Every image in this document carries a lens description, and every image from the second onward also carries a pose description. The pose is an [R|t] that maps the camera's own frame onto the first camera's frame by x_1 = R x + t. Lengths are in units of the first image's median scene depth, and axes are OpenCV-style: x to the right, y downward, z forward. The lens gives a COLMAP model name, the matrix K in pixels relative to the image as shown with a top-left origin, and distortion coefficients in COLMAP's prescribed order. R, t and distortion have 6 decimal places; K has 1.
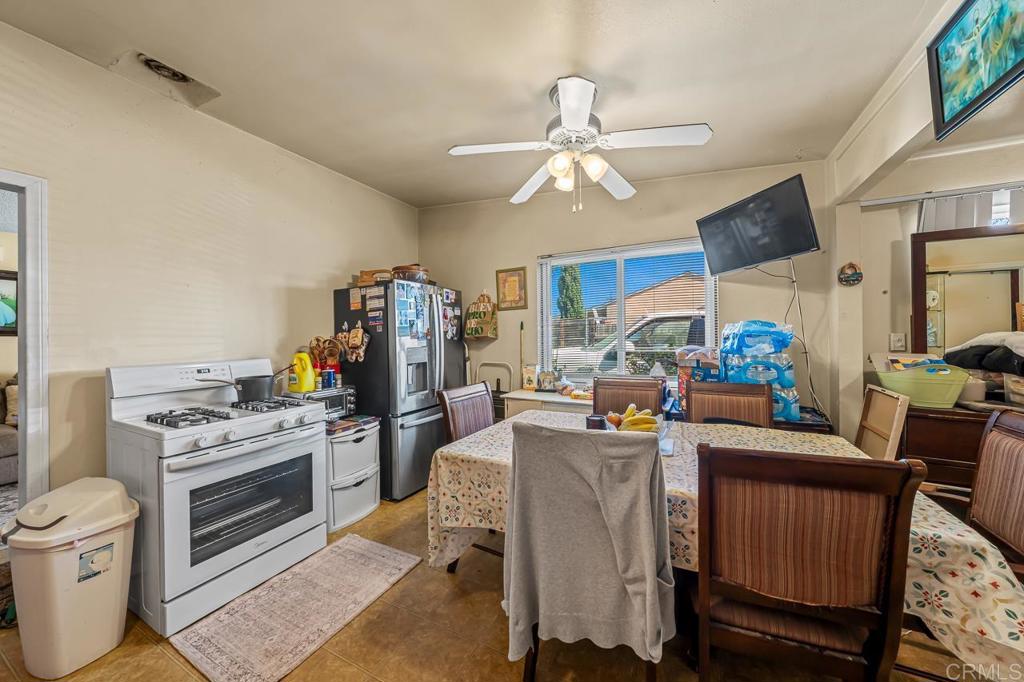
lens RADIAL K [[358.7, 0, 518.0], [0, 358.7, 327.4], [0, 0, 1]] dist [-0.002388, 0.000998]
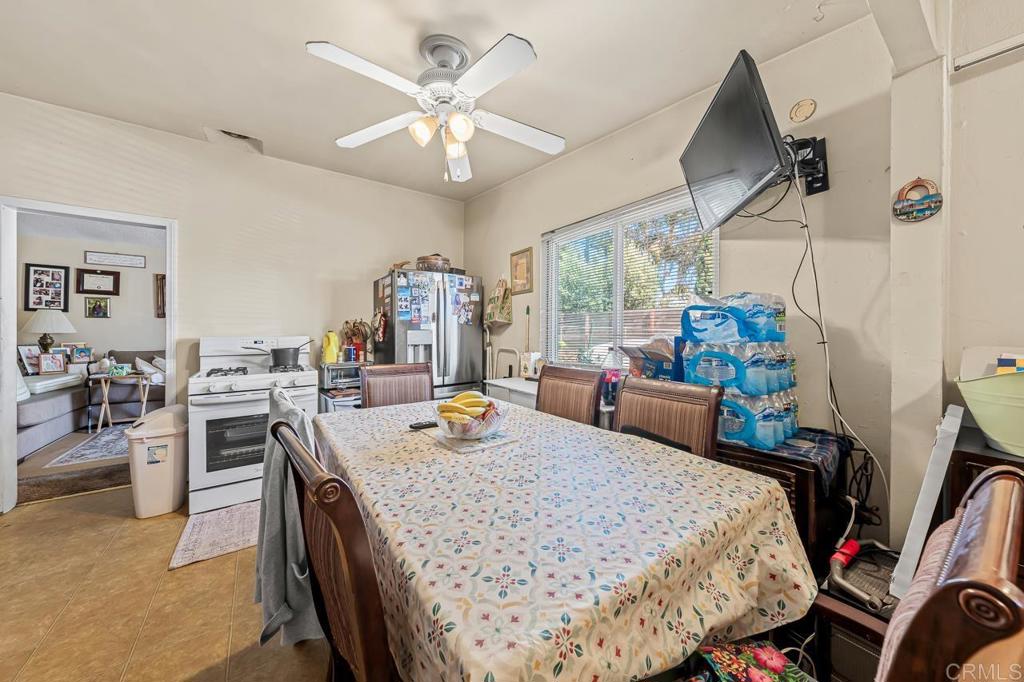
lens RADIAL K [[358.7, 0, 512.4], [0, 358.7, 324.0], [0, 0, 1]] dist [-0.002388, 0.000998]
pose [[0.879589, 0.005236, -0.475706, 0.513969], [-0.000654, 0.999952, 0.009797, 0.027438], [0.475735, -0.008307, 0.879550, 0.182313]]
